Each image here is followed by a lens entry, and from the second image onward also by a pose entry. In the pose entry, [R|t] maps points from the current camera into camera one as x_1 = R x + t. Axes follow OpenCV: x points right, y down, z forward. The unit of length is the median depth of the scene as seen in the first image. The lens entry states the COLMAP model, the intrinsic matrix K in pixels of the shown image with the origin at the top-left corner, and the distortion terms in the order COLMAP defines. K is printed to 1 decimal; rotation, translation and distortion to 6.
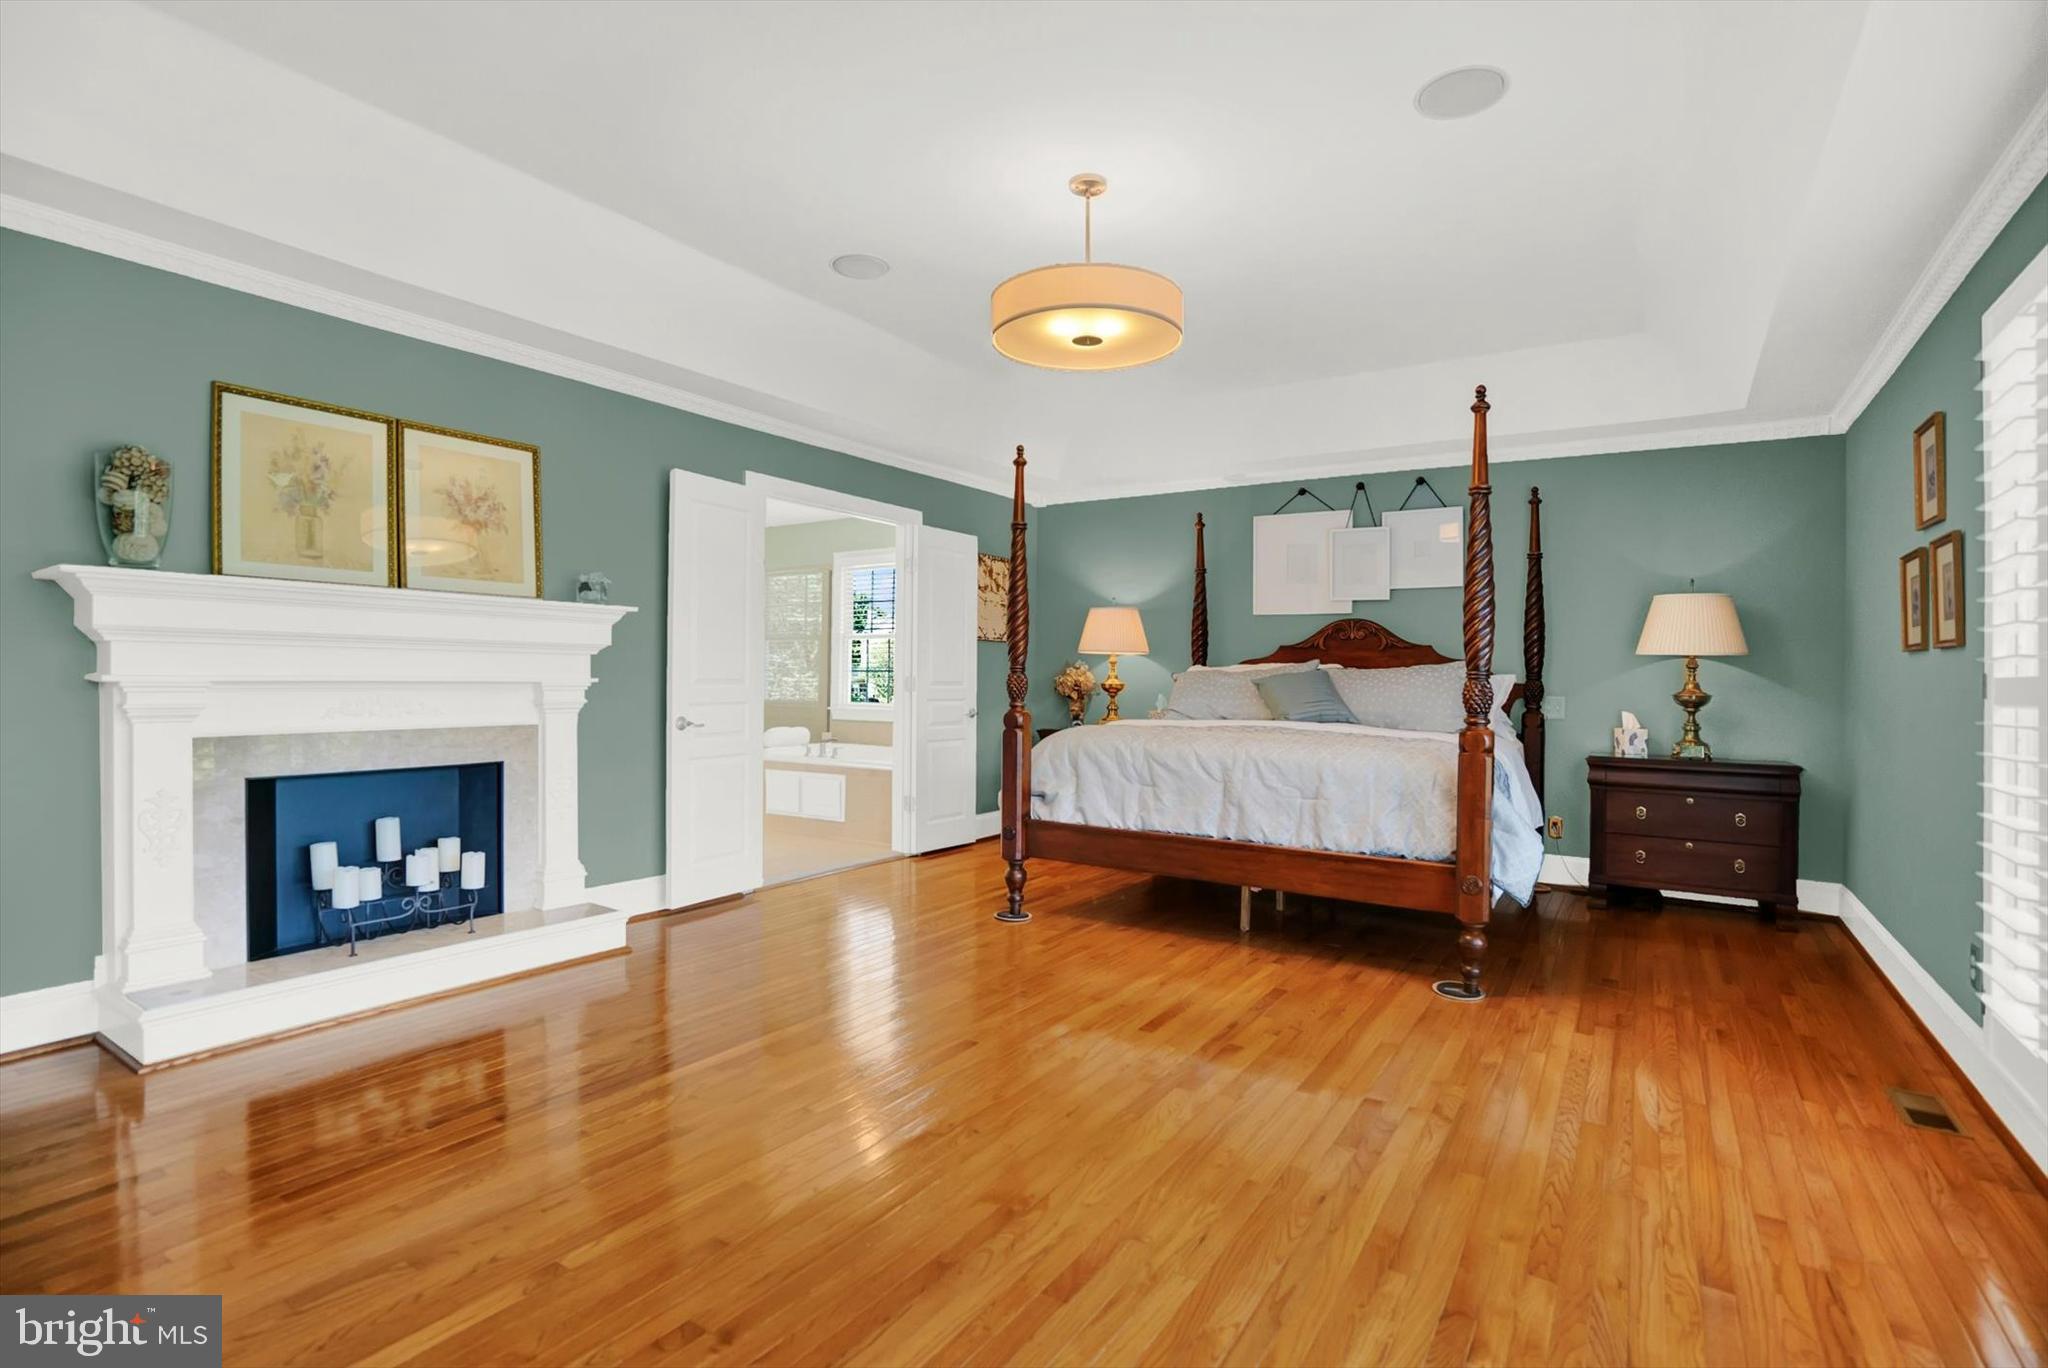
lens RADIAL K [[990.8, 0, 1014.1], [0, 990.8, 678.6], [0, 0, 1]] dist [-0.014390, 0.003115]
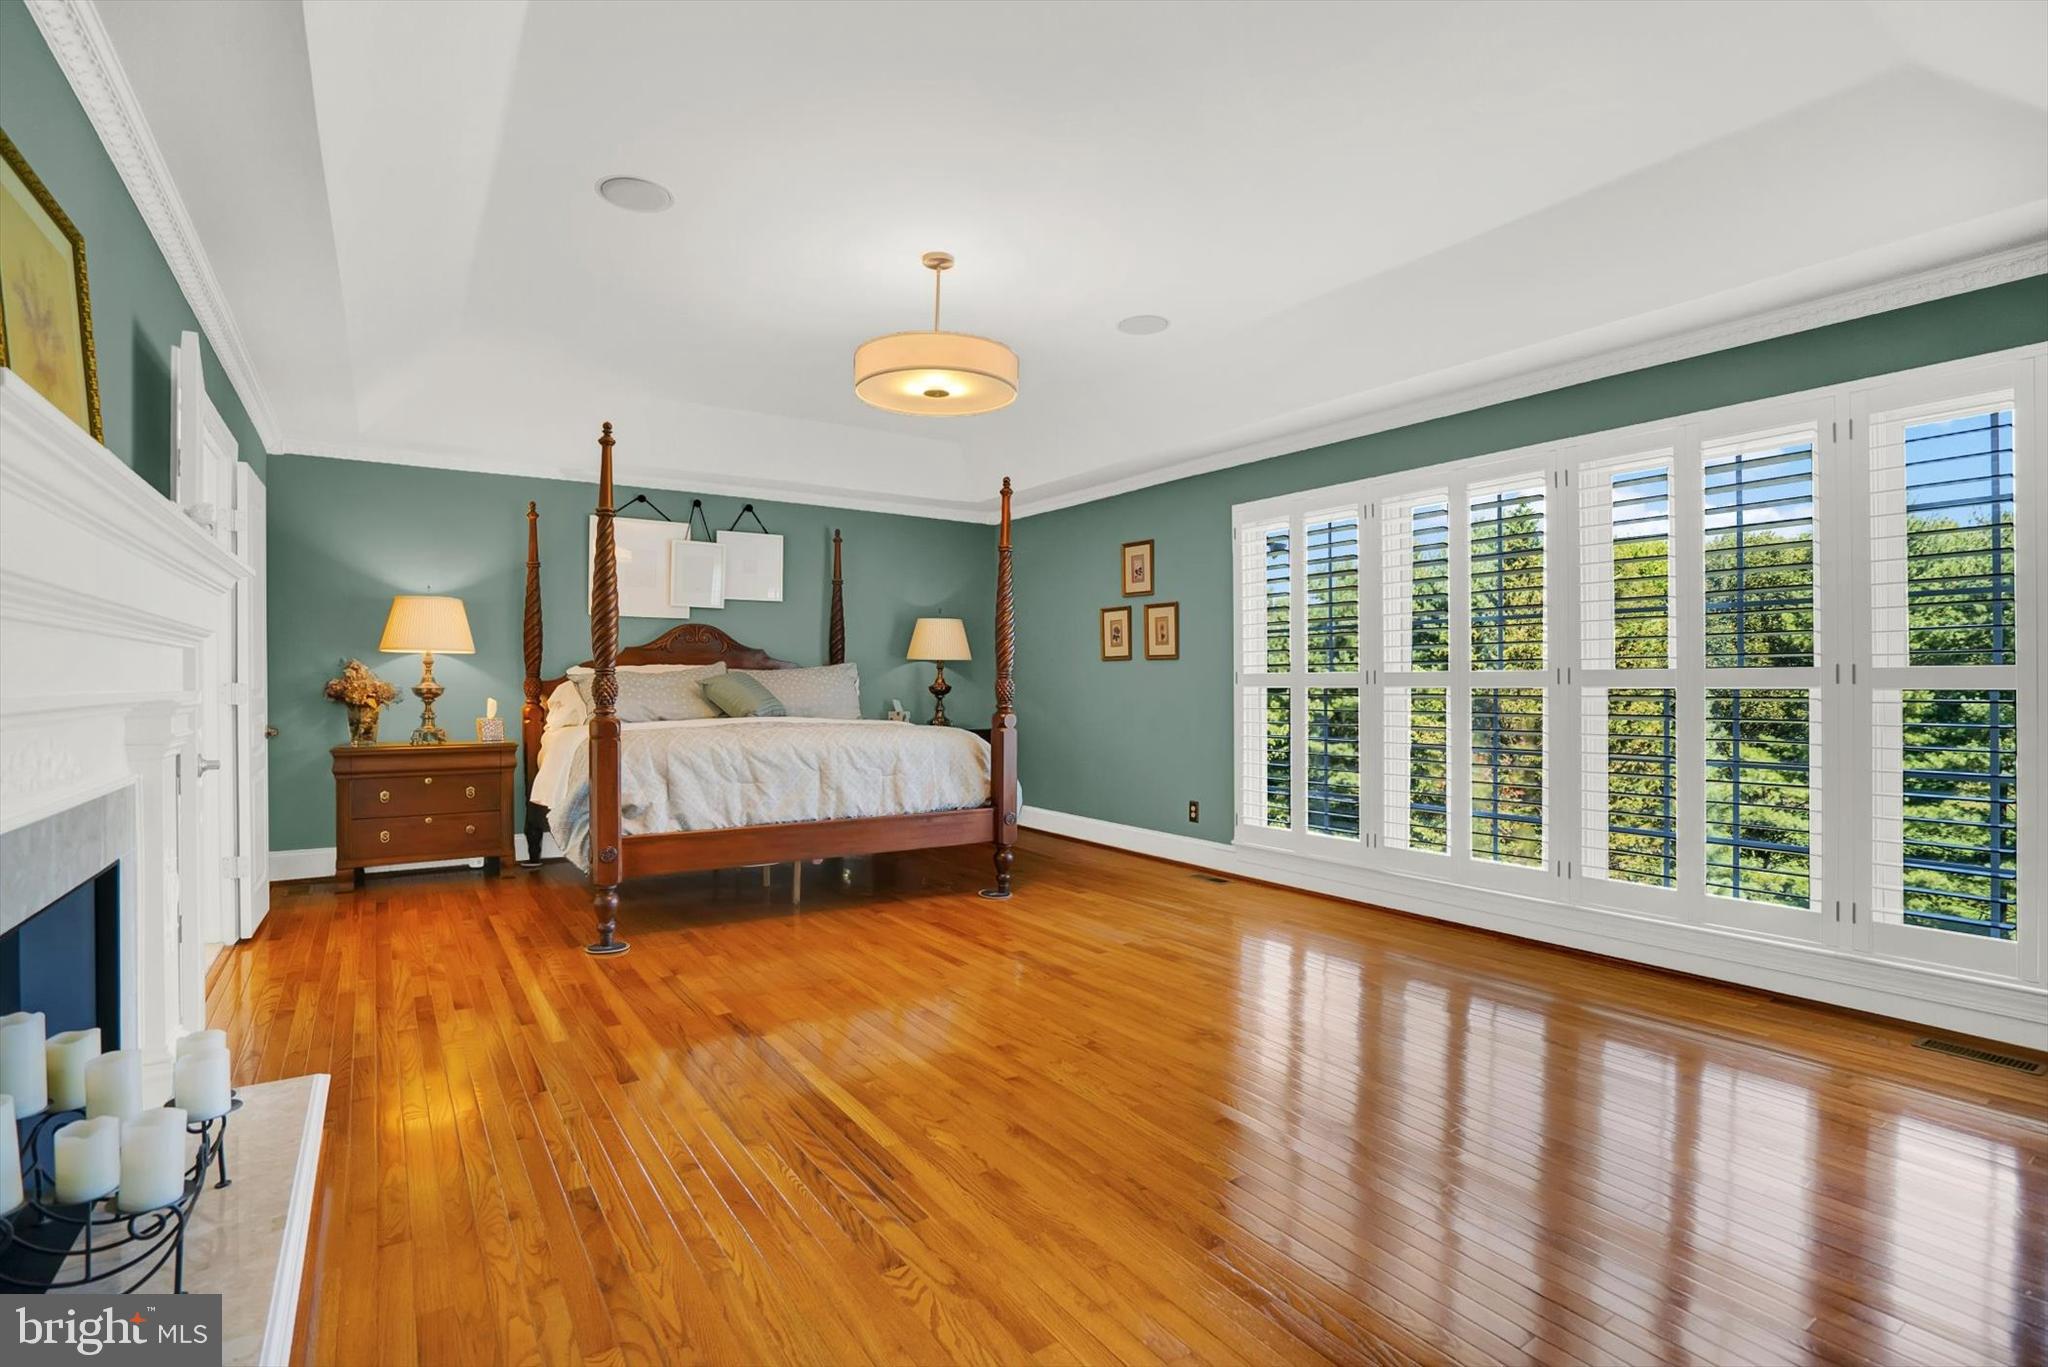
lens RADIAL K [[990.8, 0, 1011.0], [0, 990.8, 677.8], [0, 0, 1]] dist [-0.014390, 0.003115]
pose [[0.415486, -0.011748, 0.909524, -0.694871], [0.007749, 0.999926, 0.009376, -0.010682], [-0.909567, 0.003152, 0.415546, 0.306277]]
